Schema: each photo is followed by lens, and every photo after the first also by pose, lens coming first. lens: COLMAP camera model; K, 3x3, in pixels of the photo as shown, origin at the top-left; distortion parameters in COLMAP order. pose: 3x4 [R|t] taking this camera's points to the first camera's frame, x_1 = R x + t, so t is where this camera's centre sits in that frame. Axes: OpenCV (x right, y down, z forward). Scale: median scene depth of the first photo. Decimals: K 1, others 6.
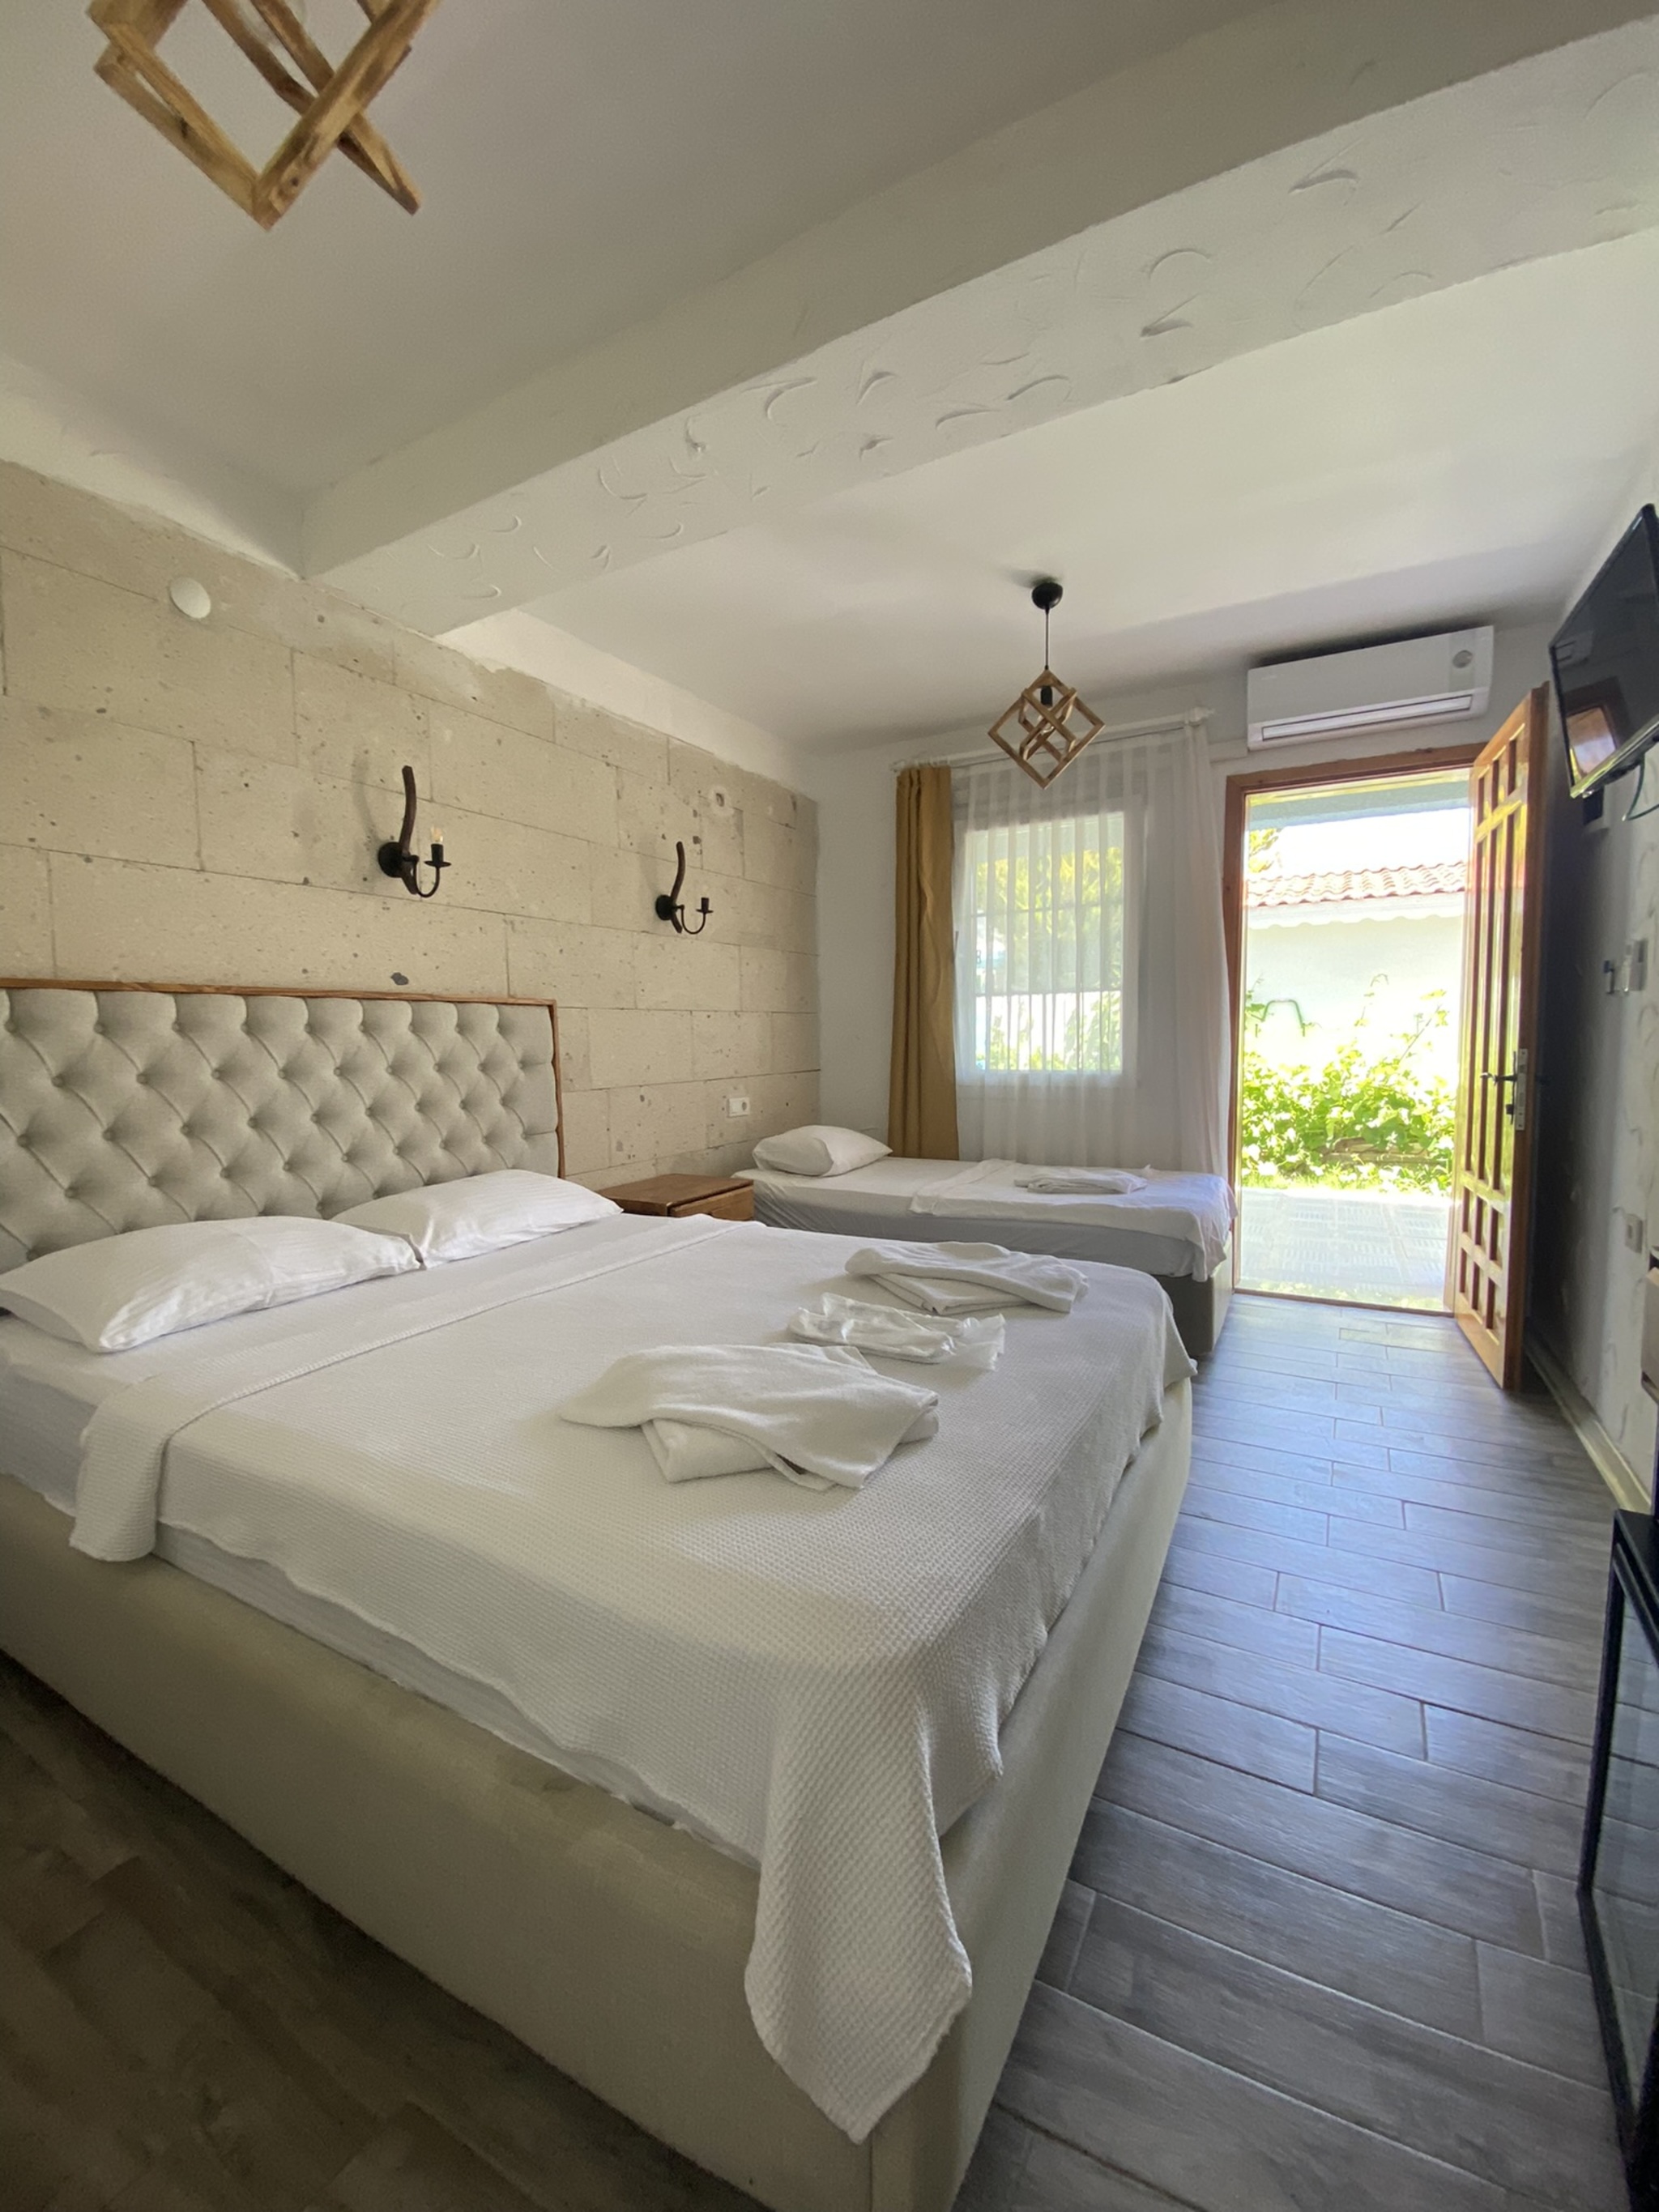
lens RADIAL K [[901.2, 0, 833.7], [0, 901.2, 1104.2], [0, 0, 1]] dist [0.000509, -0.006291]
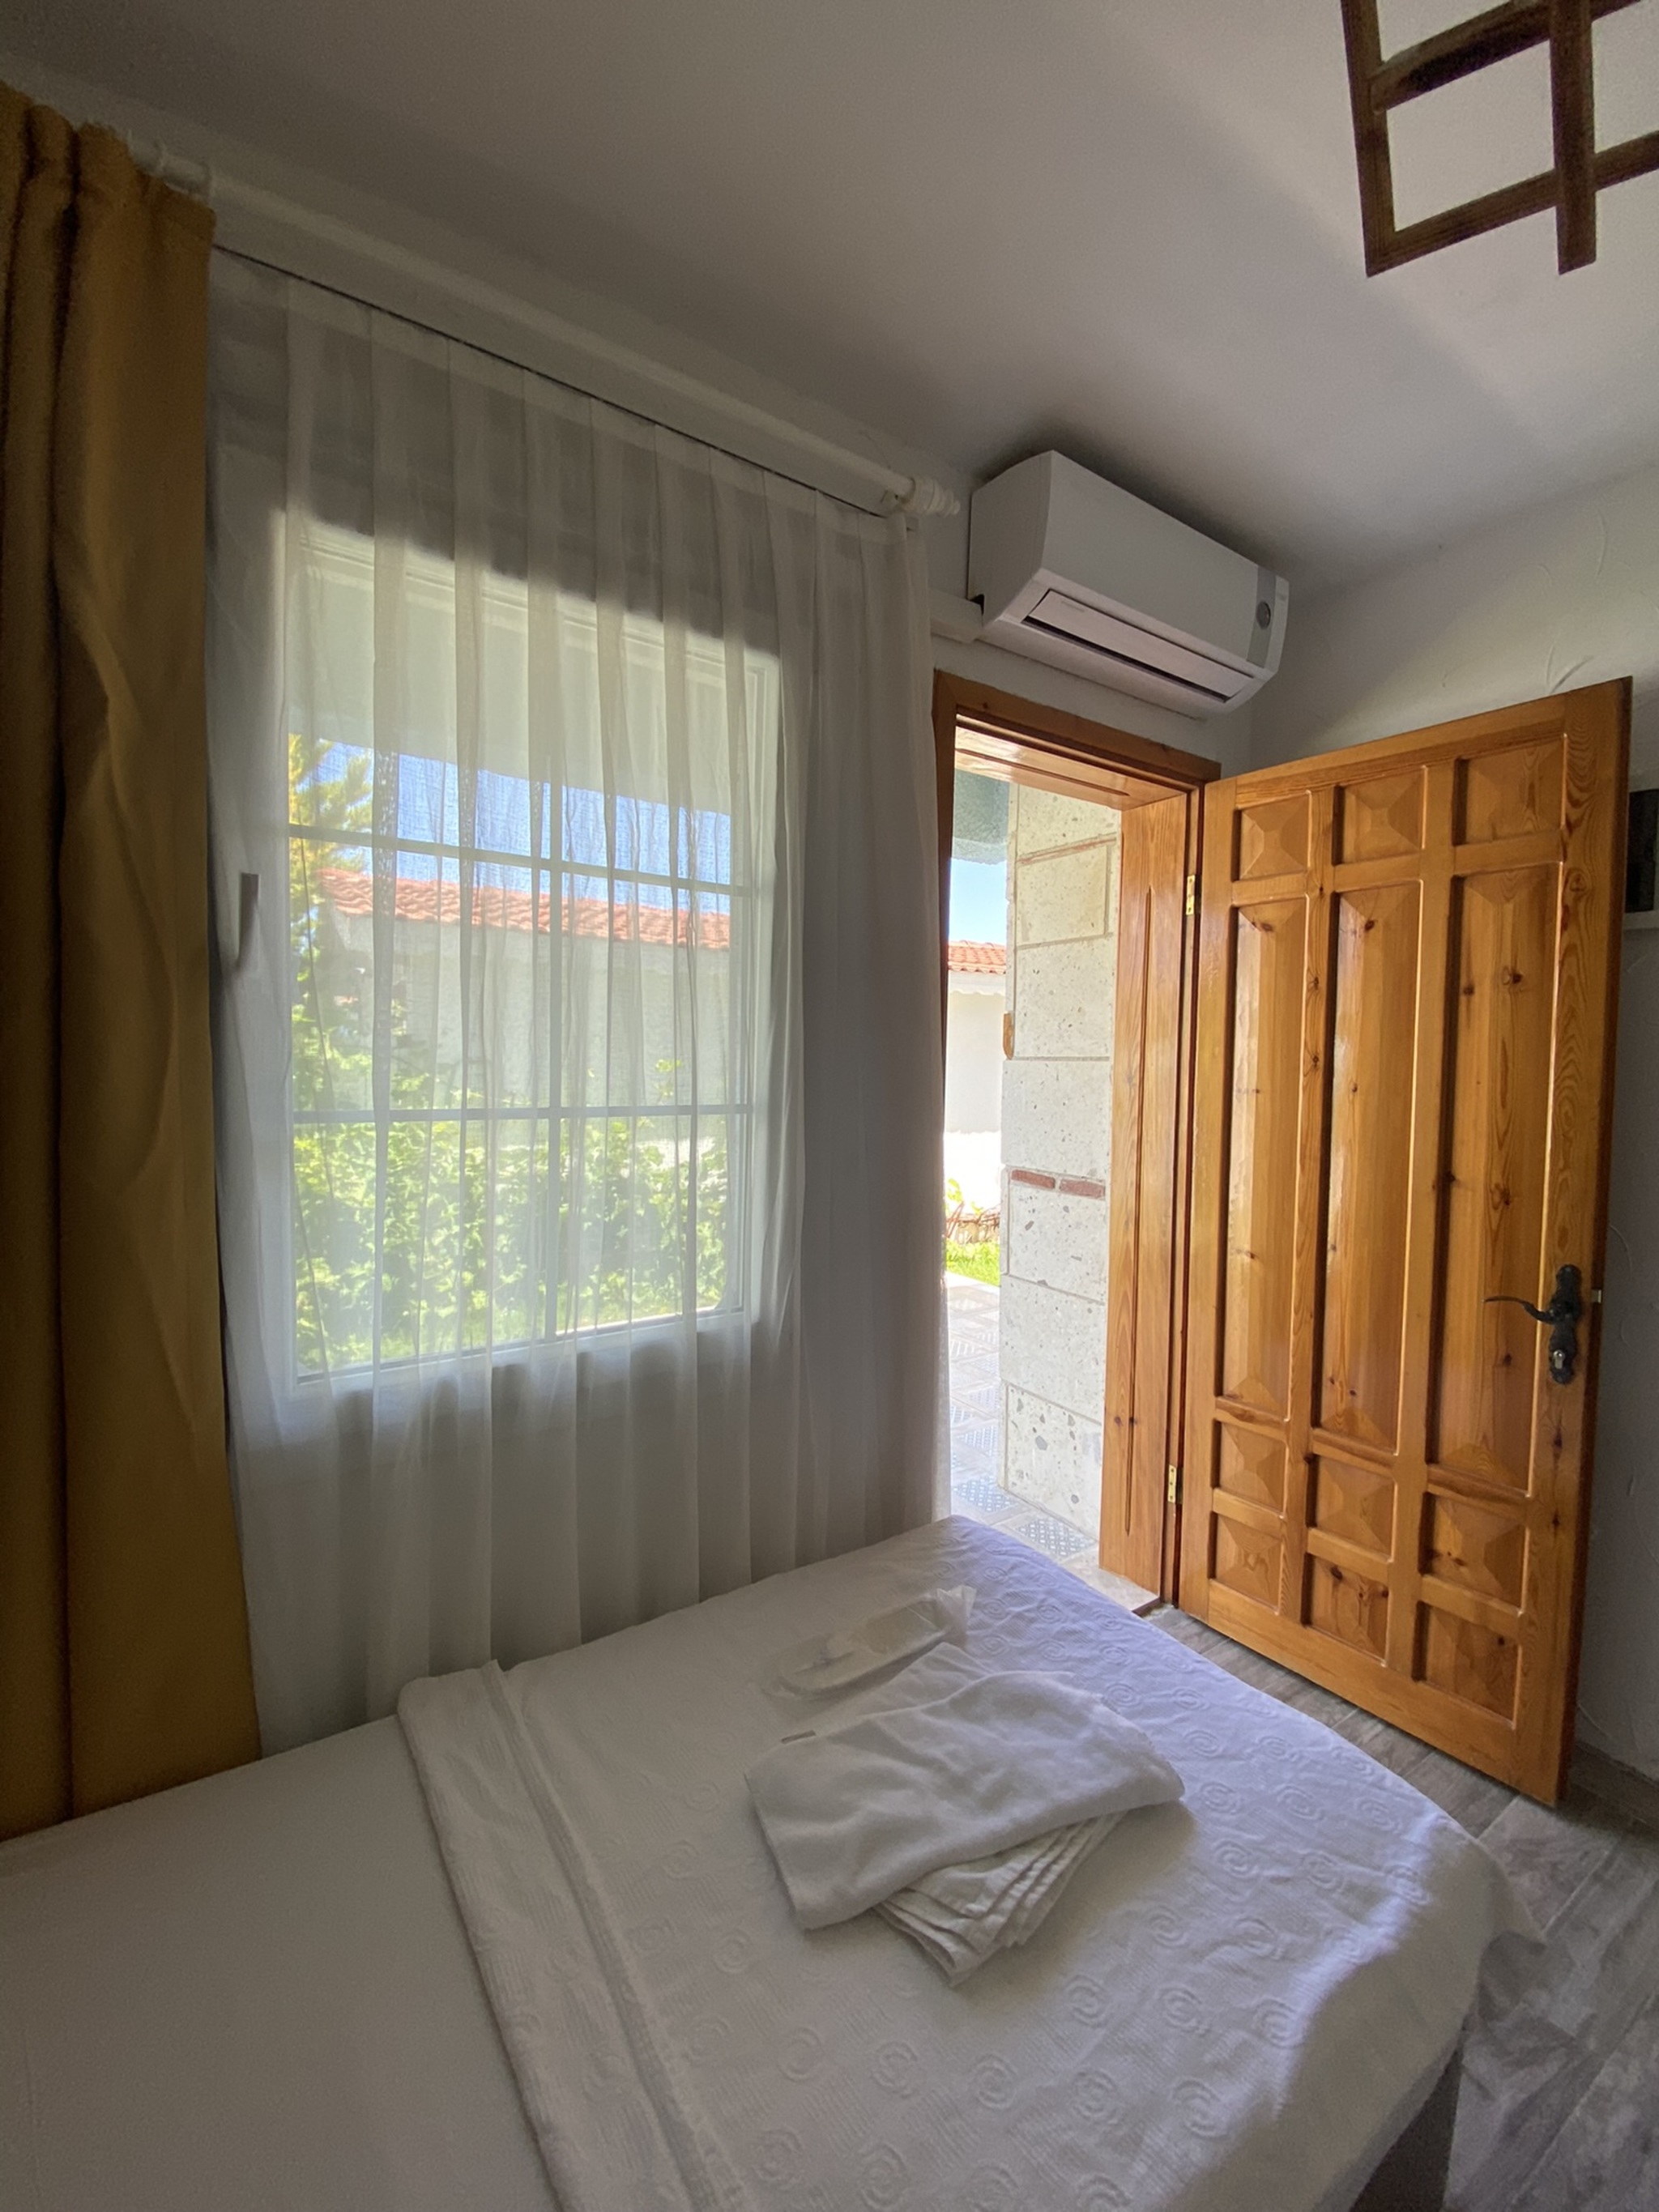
lens RADIAL K [[901.2, 0, 842.5], [0, 901.2, 1104.3], [0, 0, 1]] dist [0.000509, -0.006291]
pose [[0.478240, -0.012913, 0.878134, -0.012005], [0.044399, 0.998969, -0.009490, -0.199702], [-0.877106, 0.043527, 0.478320, 1.246365]]
